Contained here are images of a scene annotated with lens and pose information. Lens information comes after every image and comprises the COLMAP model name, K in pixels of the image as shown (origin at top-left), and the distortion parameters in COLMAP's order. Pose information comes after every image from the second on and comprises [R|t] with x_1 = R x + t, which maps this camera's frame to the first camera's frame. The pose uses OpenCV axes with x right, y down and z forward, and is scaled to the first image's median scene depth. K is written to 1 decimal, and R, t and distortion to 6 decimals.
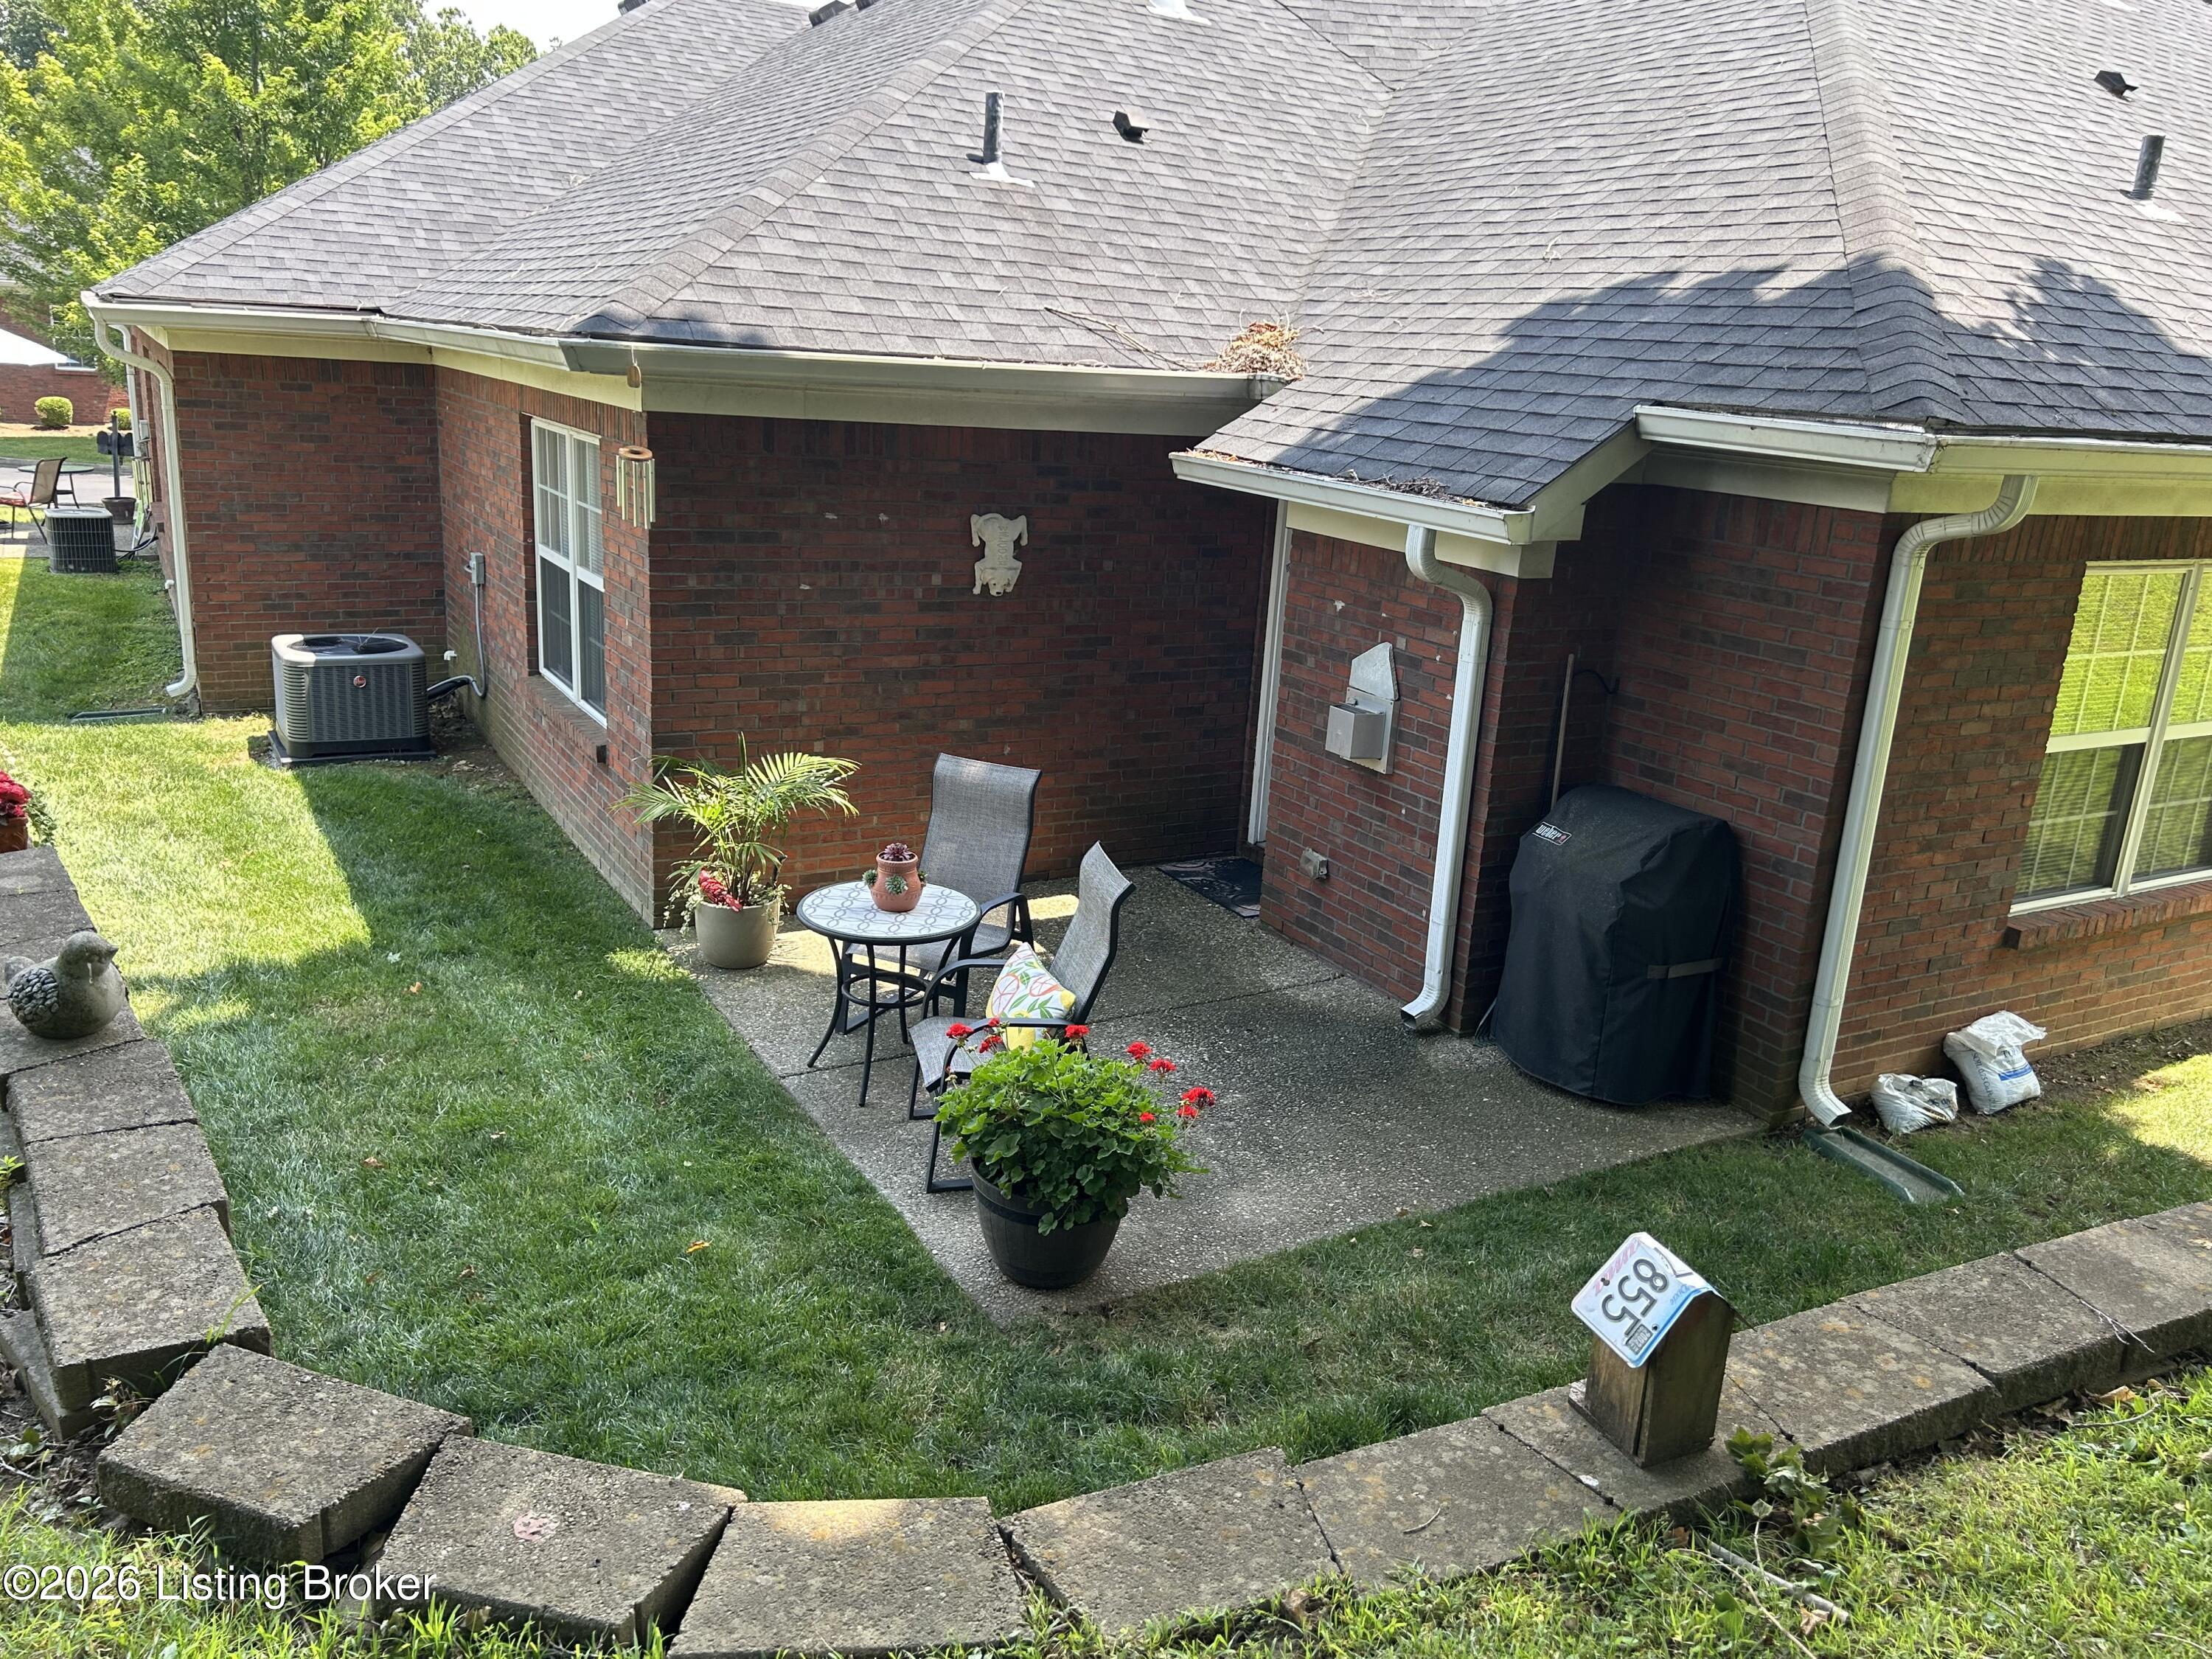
lens RADIAL K [[1682.4, 0, 1113.9], [0, 1682.4, 828.6], [0, 0, 1]] dist [0.054959, -0.076501]
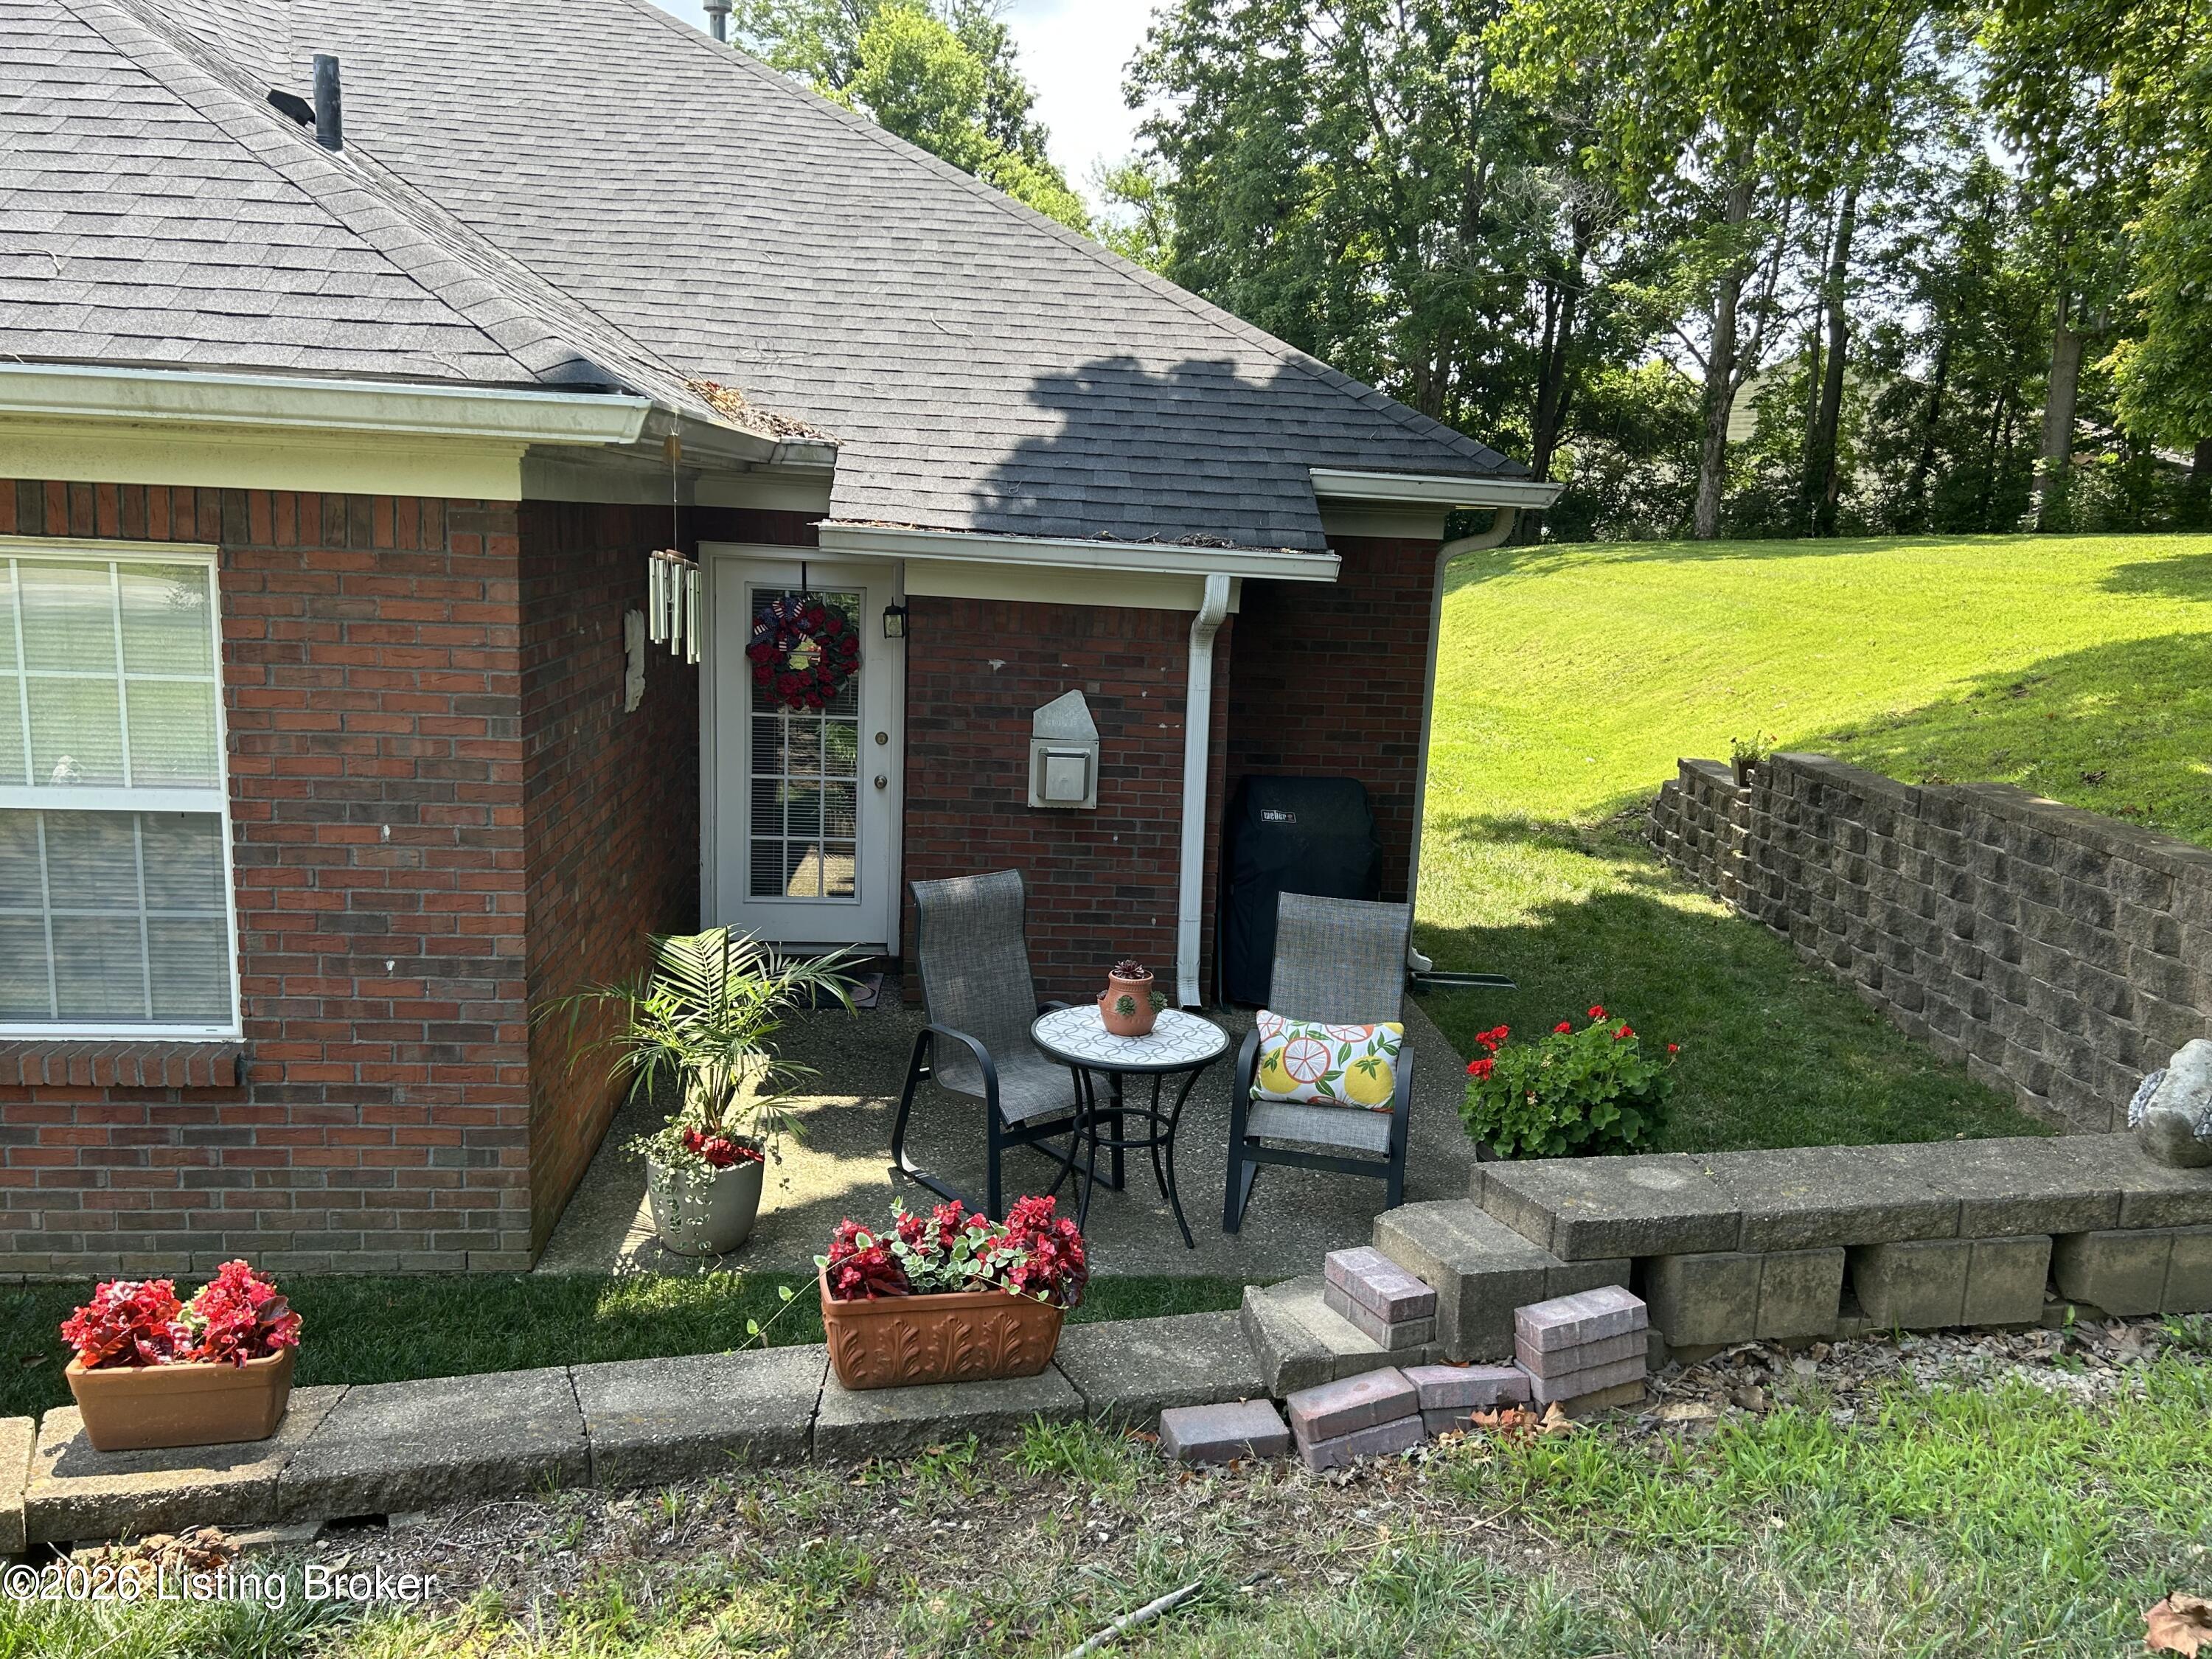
lens RADIAL K [[1682.4, 0, 1113.9], [0, 1682.4, 828.6], [0, 0, 1]] dist [0.054959, -0.076501]
pose [[0.417008, -0.205487, 0.885370, -0.841087], [0.228506, 0.966523, 0.116696, -0.152782], [-0.879710, 0.153649, 0.450003, 0.540778]]
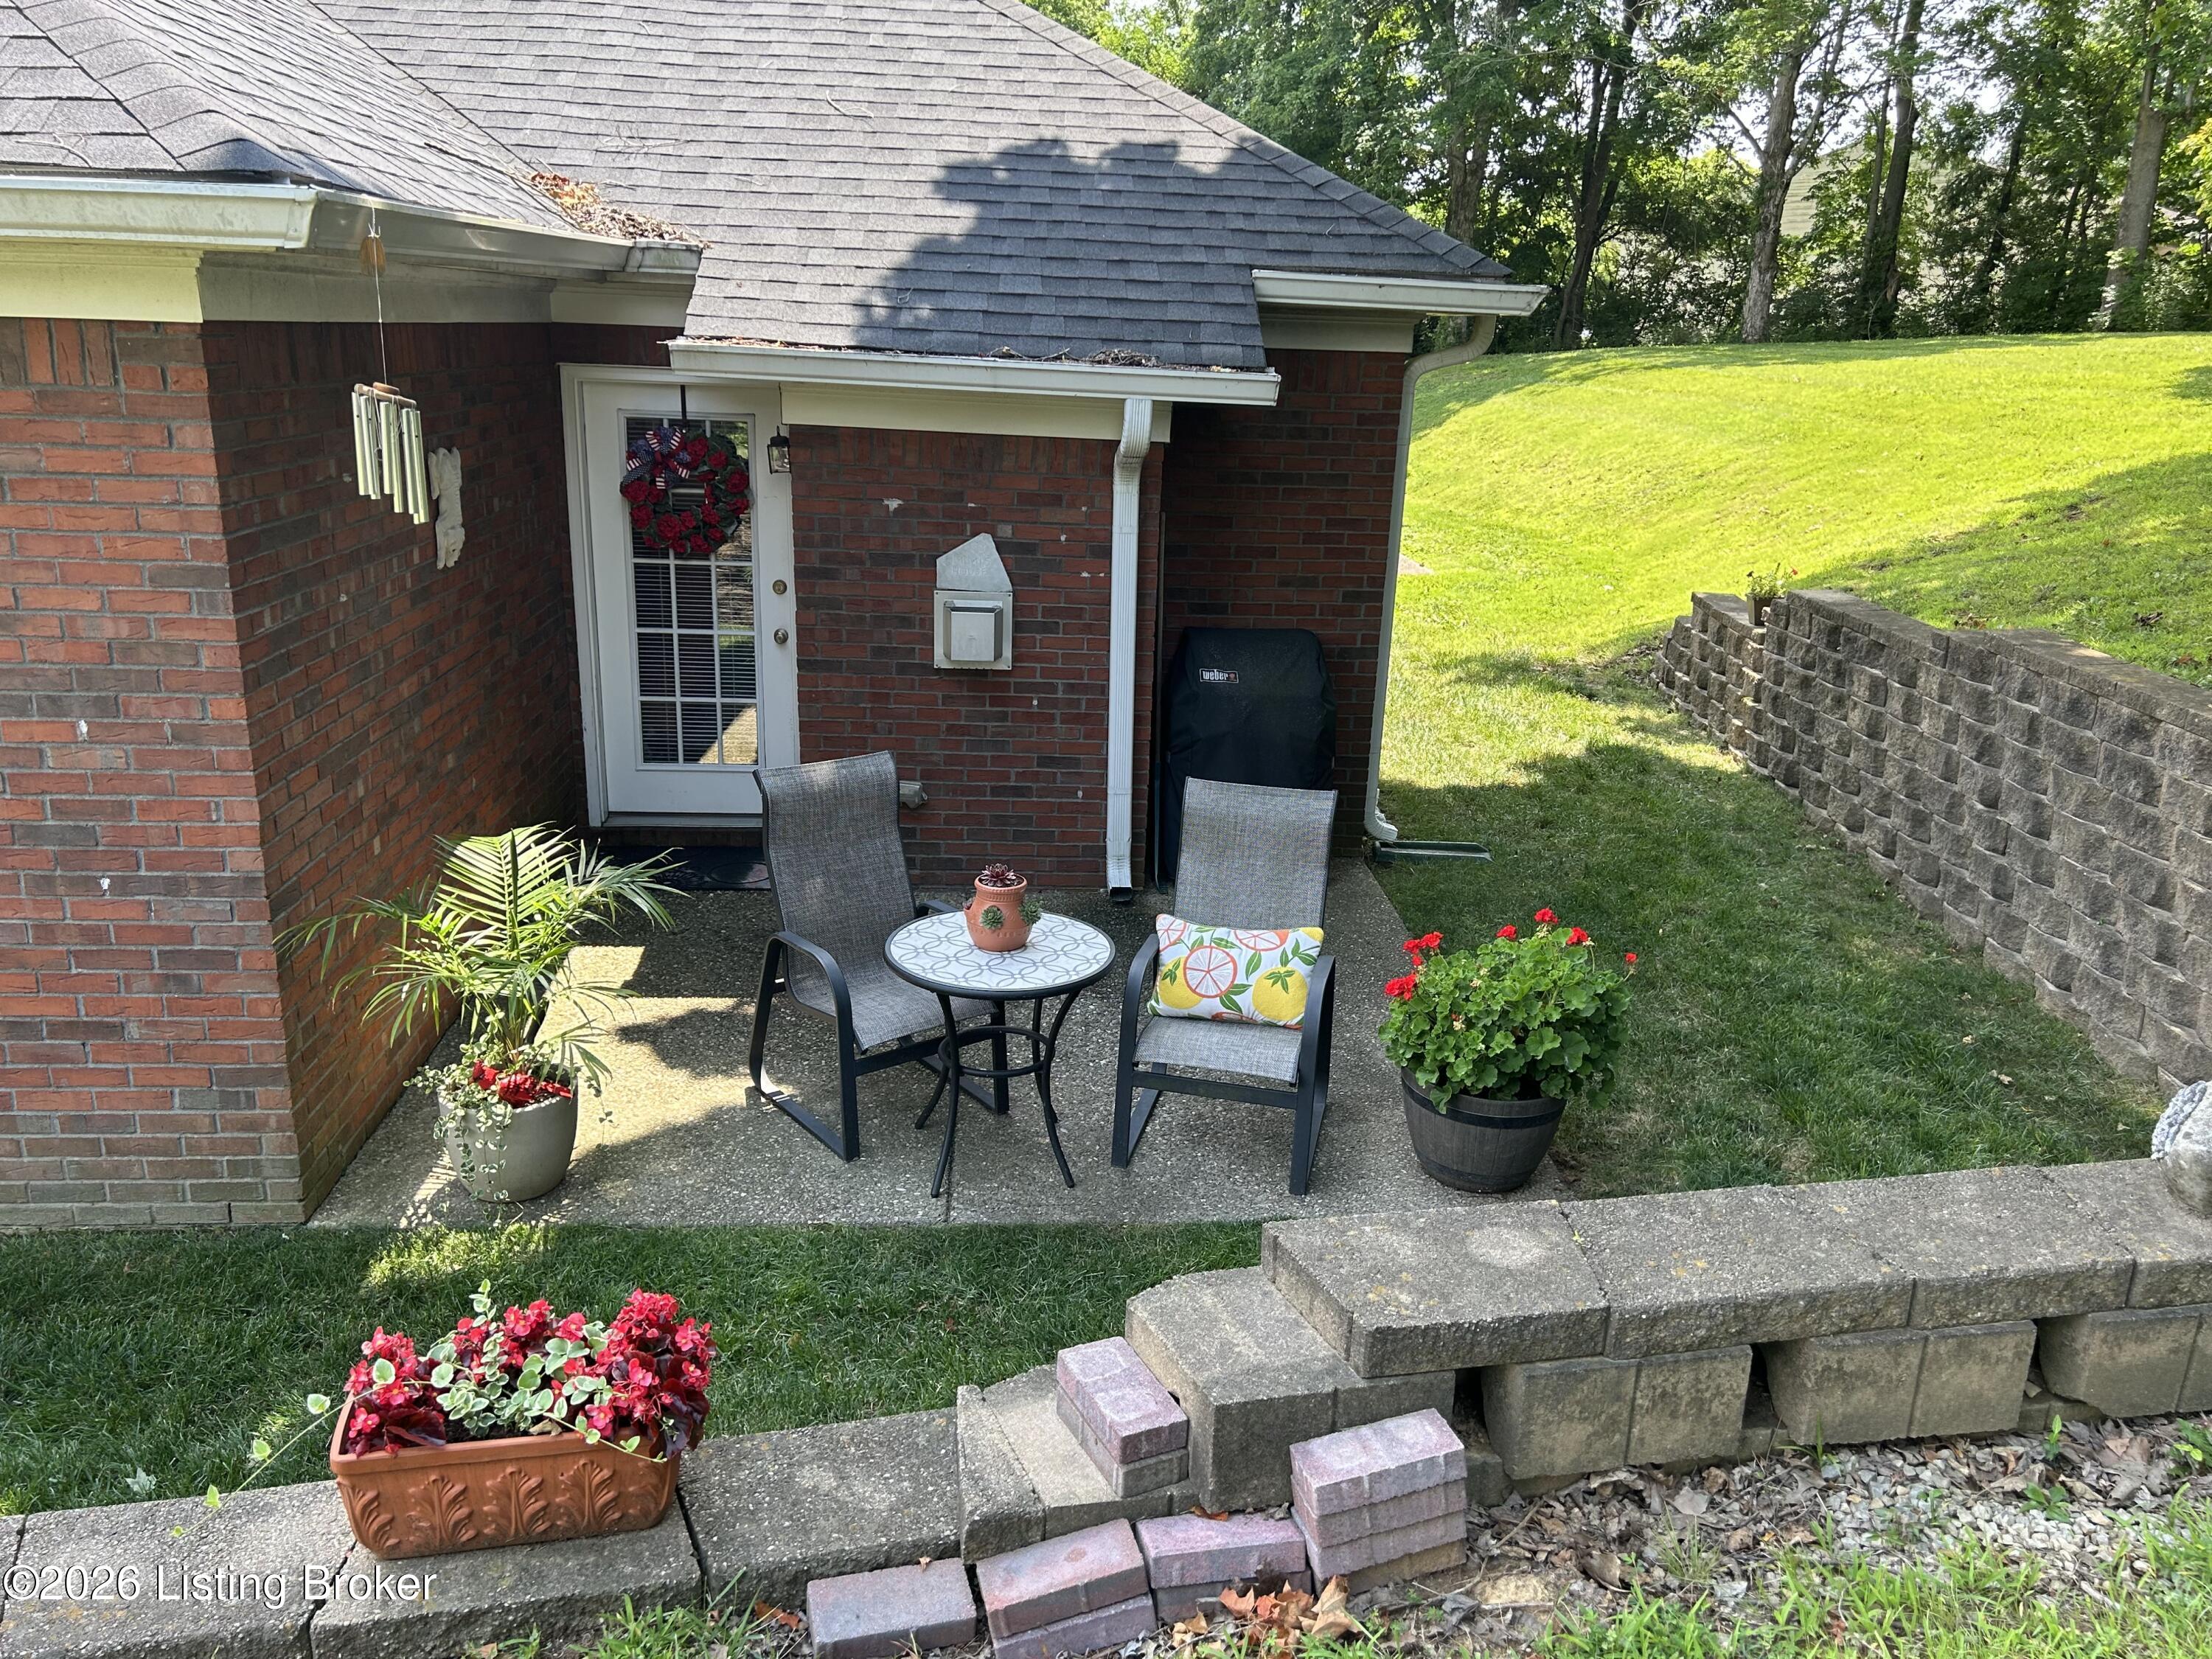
lens RADIAL K [[1677.7, 0, 1116.7], [0, 1677.7, 834.0], [0, 0, 1]] dist [0.047358, -0.059668]
pose [[0.435444, -0.304261, 0.847239, -0.693443], [0.236948, 0.946702, 0.218199, -0.146653], [-0.868472, 0.105738, 0.484330, 0.526894]]
